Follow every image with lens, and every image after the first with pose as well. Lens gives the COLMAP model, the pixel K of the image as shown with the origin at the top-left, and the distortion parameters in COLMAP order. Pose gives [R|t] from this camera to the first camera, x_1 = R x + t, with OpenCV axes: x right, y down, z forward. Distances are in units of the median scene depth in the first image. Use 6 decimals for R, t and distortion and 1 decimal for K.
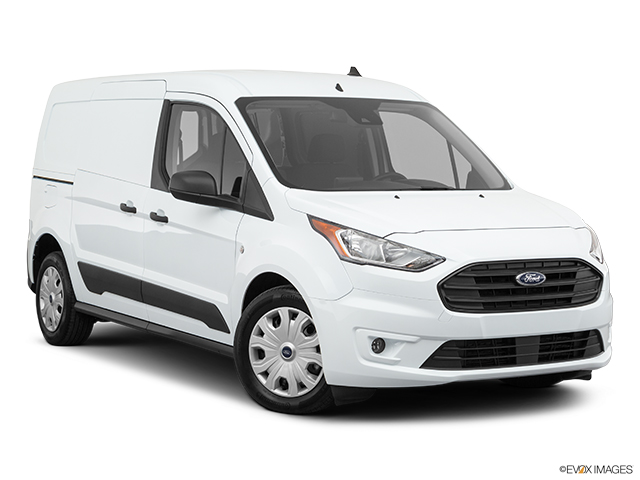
lens RADIAL K [[1392.0, 0, 320.0], [0, 1392.0, 240.0], [0, 0, 1]] dist [0.037962, -0.039124]
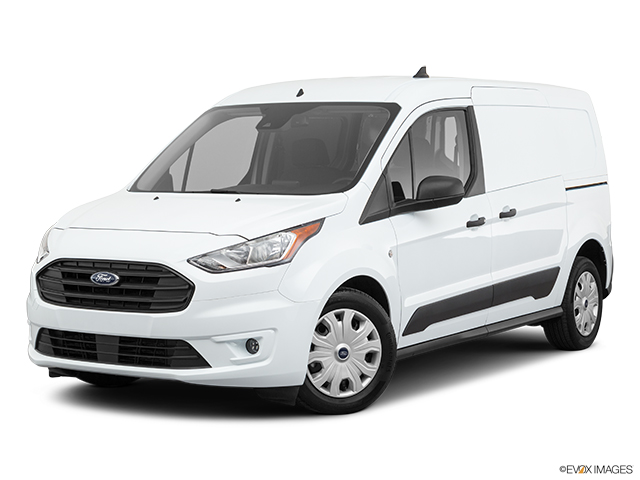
lens RADIAL K [[1374.3, 0, 320.0], [0, 1374.3, 240.0], [0, 0, 1]] dist [0.012165, 0.099136]
pose [[0.444098, 0.045503, -0.894822, 1.122061], [-0.051550, 0.998353, 0.025183, -0.034191], [0.894494, 0.034944, 0.445713, 0.689479]]
